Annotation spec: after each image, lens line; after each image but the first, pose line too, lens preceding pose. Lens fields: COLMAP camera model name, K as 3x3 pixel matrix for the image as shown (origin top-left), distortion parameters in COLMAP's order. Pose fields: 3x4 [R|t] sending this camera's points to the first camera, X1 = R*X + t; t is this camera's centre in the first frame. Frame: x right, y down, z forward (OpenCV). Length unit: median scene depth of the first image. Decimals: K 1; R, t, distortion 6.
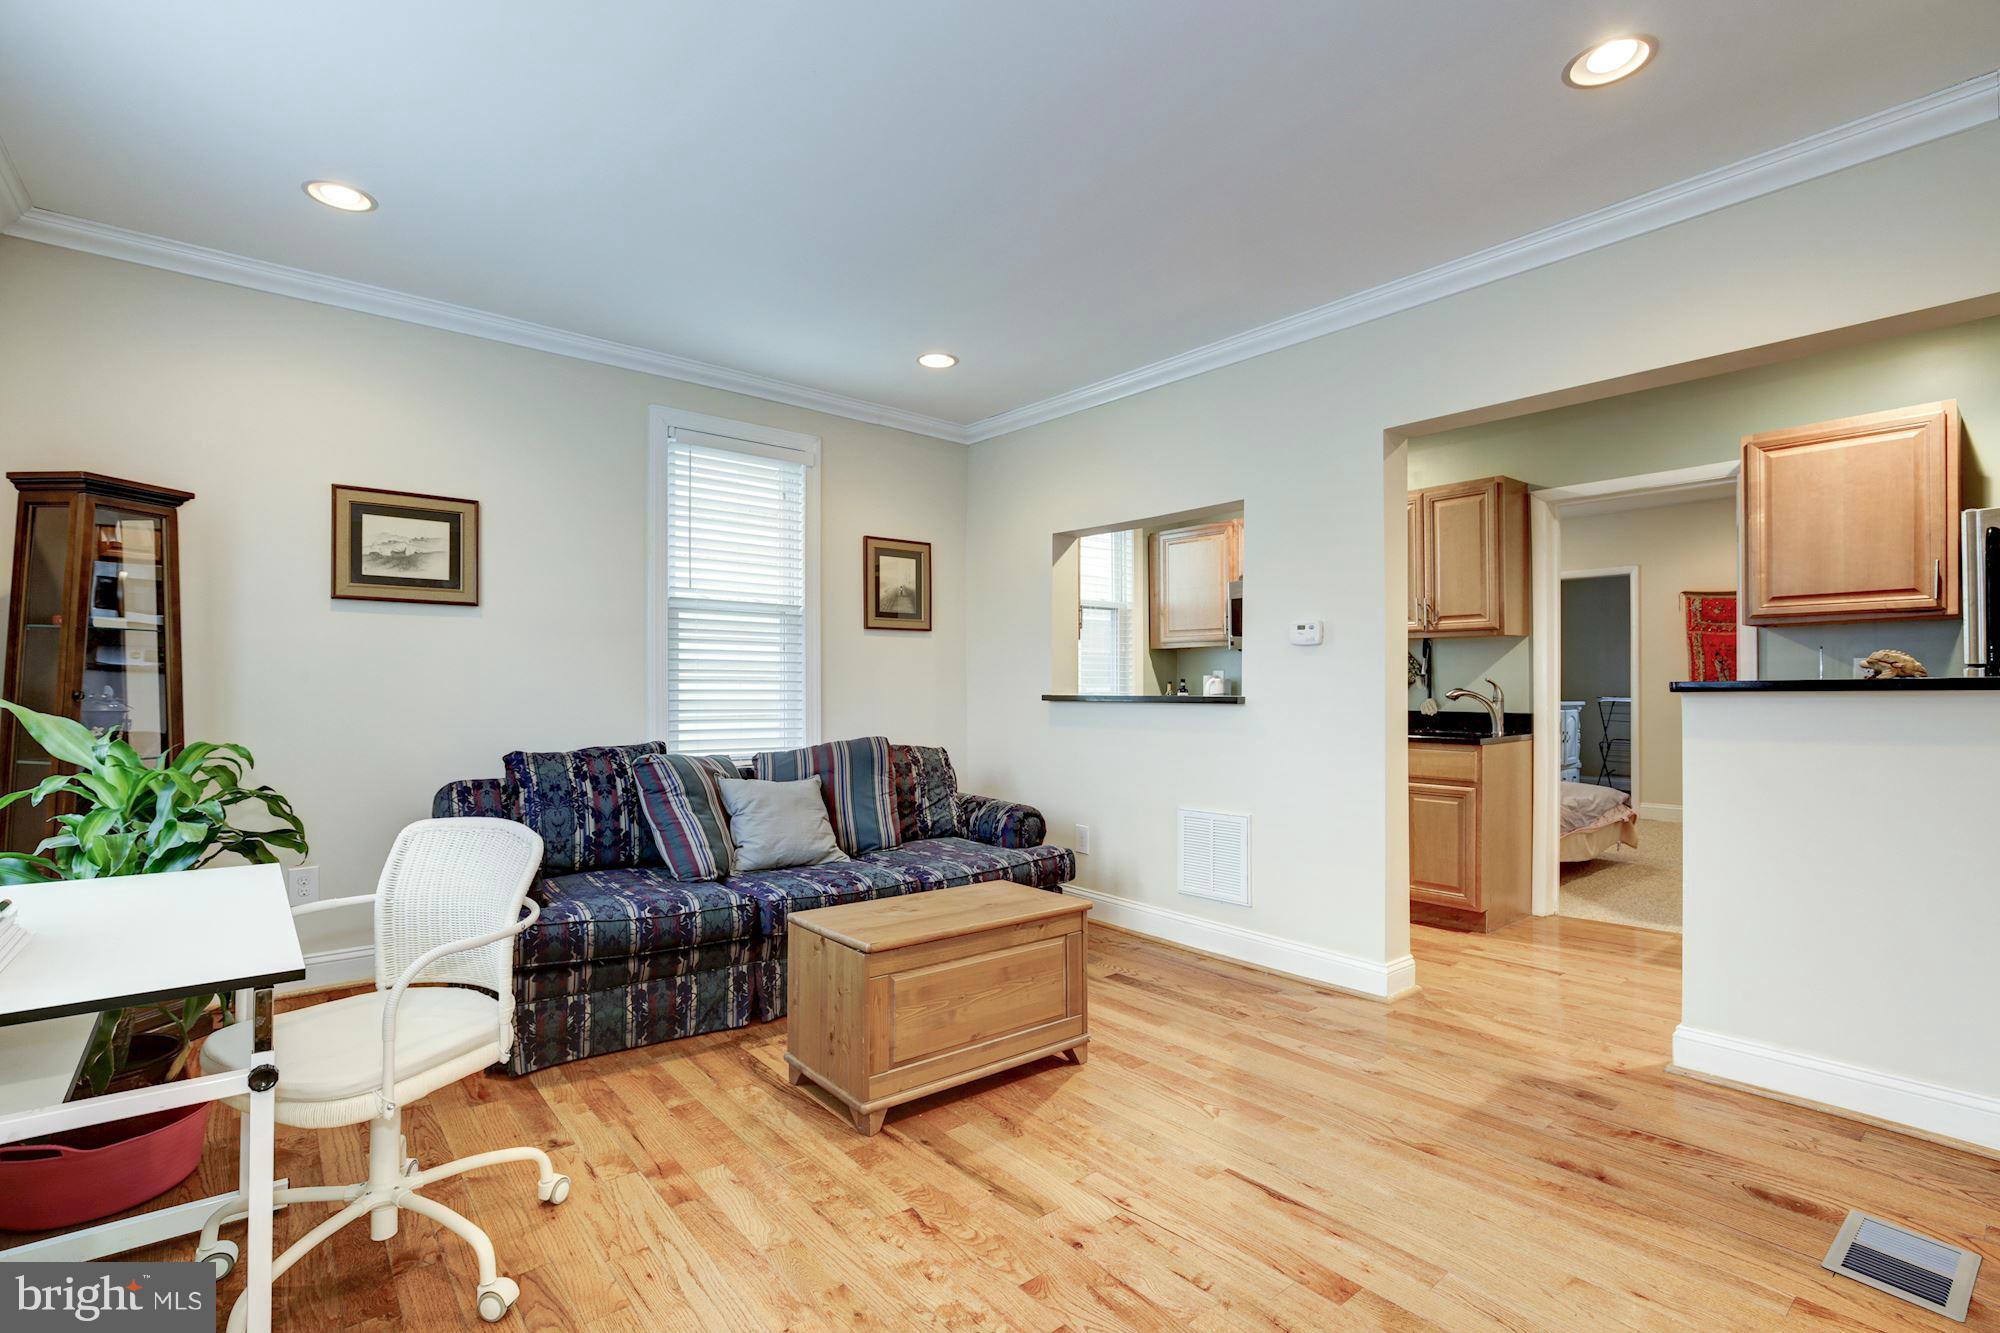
lens RADIAL K [[918.7, 0, 988.1], [0, 918.7, 685.4], [0, 0, 1]] dist [-0.018544, -0.000031]
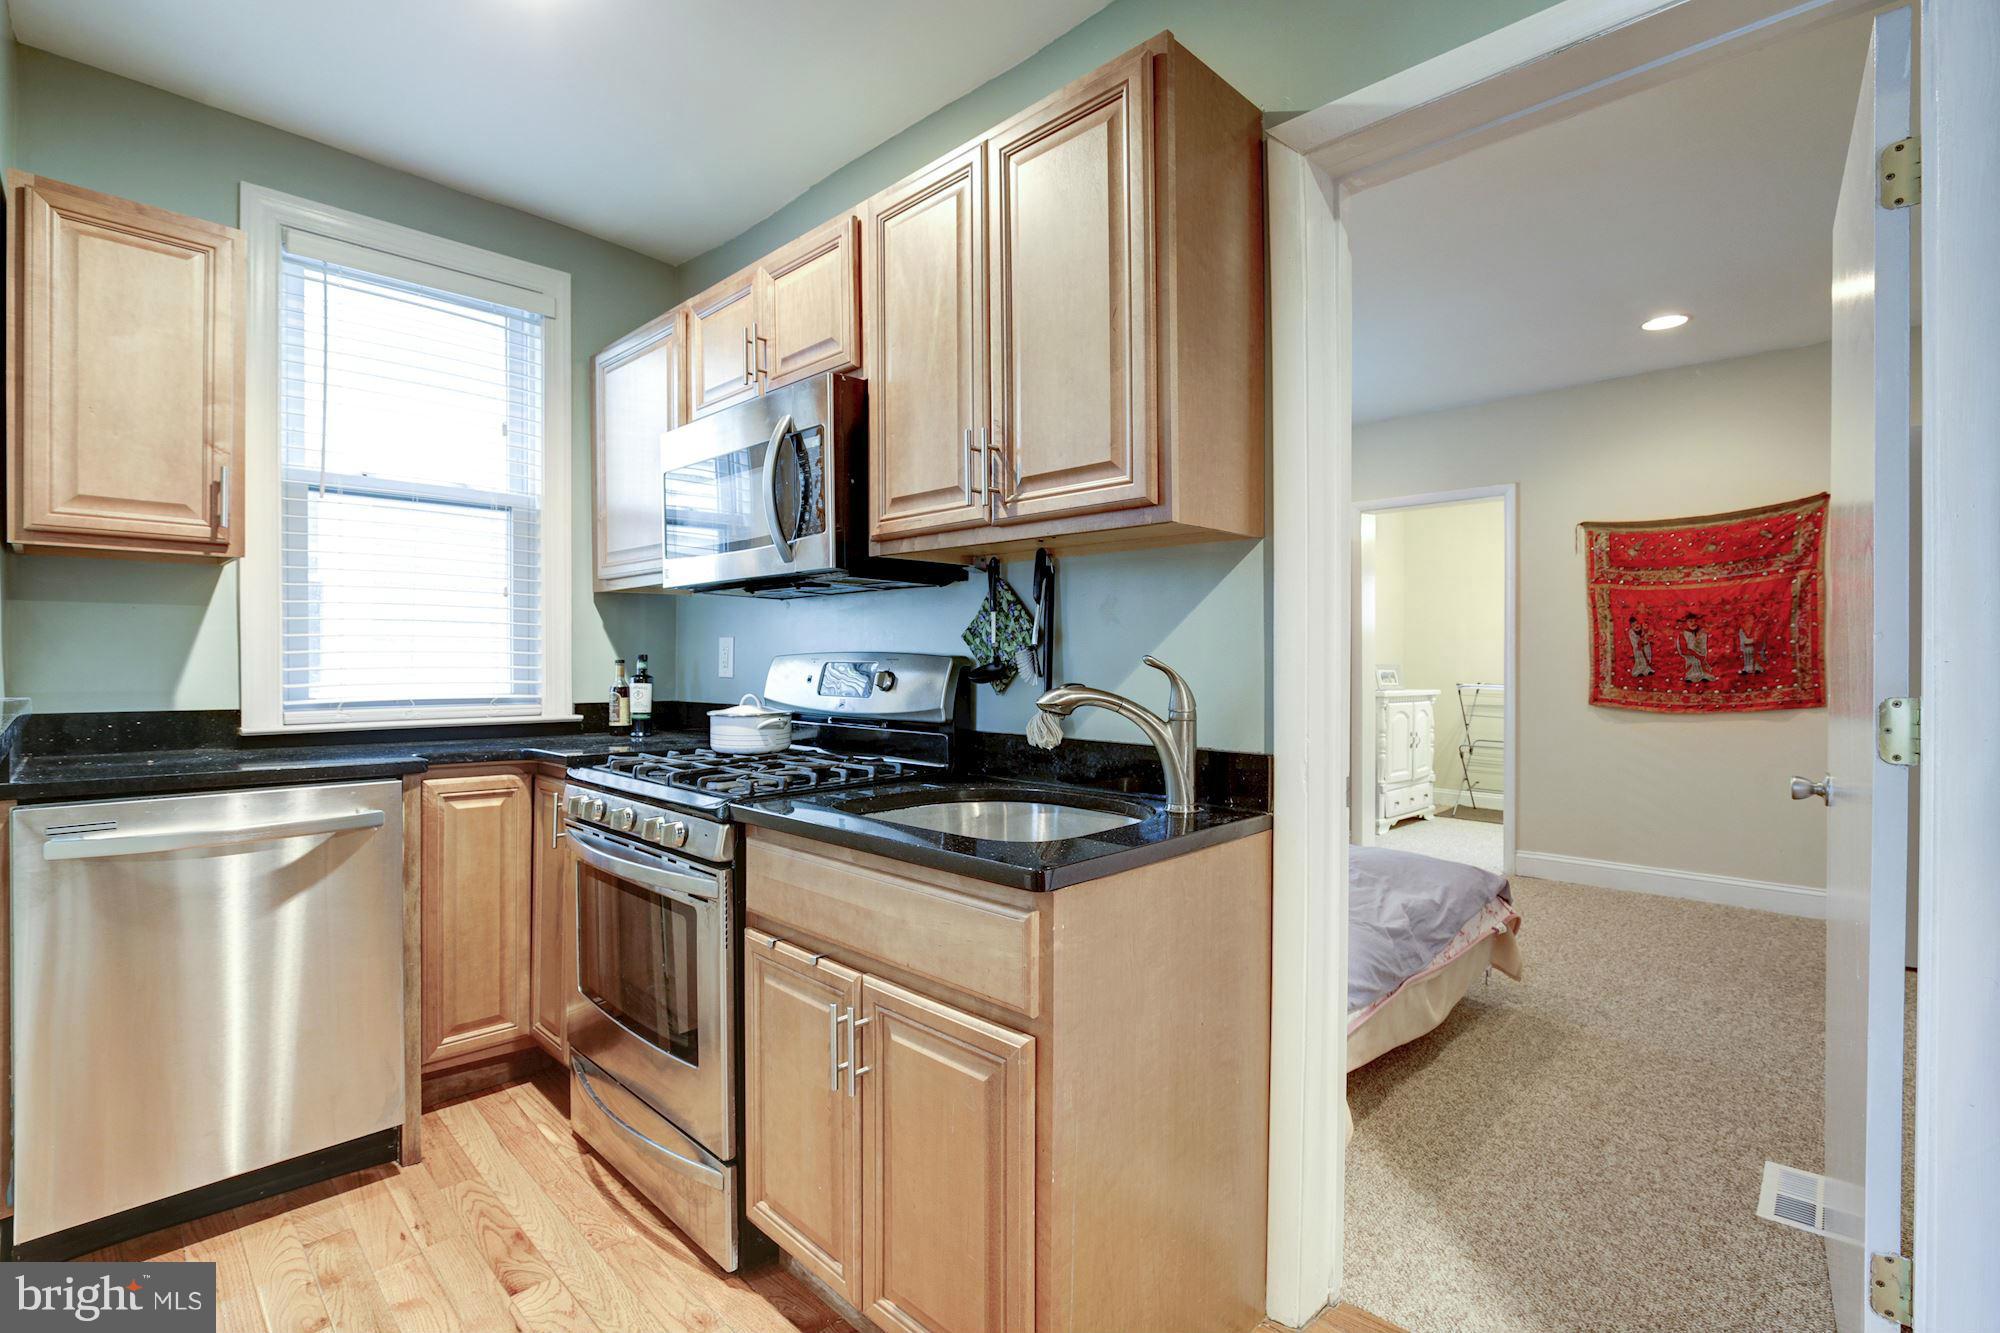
lens RADIAL K [[918.7, 0, 999.9], [0, 918.7, 663.7], [0, 0, 1]] dist [-0.018544, -0.000031]
pose [[0.992577, 0.004301, 0.121546, 0.448300], [-0.004559, 0.999988, 0.001851, -0.005166], [-0.121536, -0.002391, 0.992584, 0.658765]]
